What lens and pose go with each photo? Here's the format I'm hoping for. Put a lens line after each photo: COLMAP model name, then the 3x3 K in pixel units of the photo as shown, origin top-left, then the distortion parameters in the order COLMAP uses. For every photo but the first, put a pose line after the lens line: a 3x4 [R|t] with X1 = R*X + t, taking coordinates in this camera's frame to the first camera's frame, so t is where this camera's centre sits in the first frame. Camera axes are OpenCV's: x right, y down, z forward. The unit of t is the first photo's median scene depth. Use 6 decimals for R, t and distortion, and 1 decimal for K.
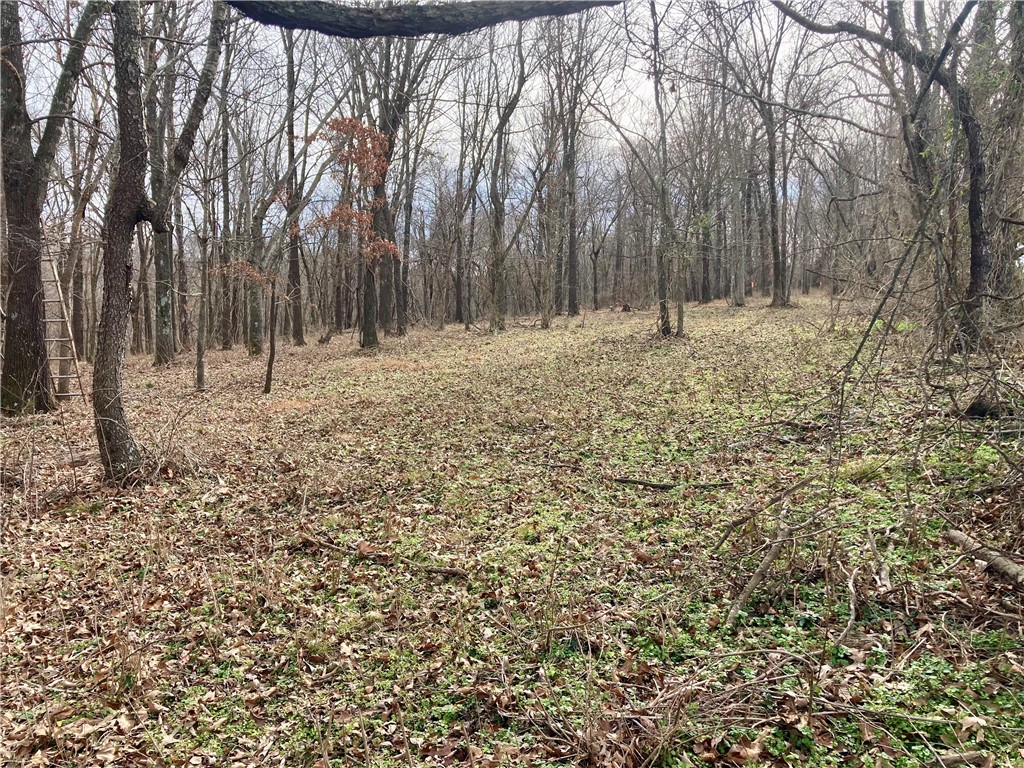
lens RADIAL K [[856.3, 0, 504.1], [0, 856.3, 382.5], [0, 0, 1]] dist [0.032938, -0.031370]
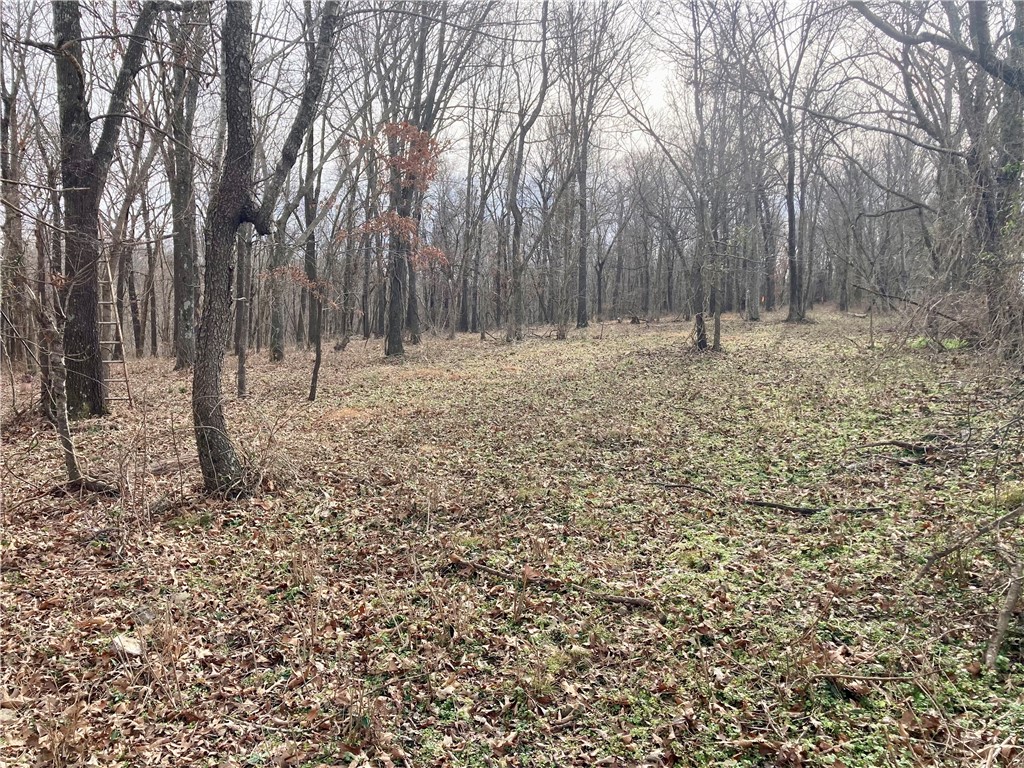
lens RADIAL K [[856.3, 0, 484.1], [0, 856.3, 379.4], [0, 0, 1]] dist [0.032938, -0.031370]
pose [[0.999822, 0.018793, -0.001713, -0.149060], [-0.018815, 0.999717, -0.014561, -0.002452], [0.001439, 0.014591, 0.999893, 0.041288]]
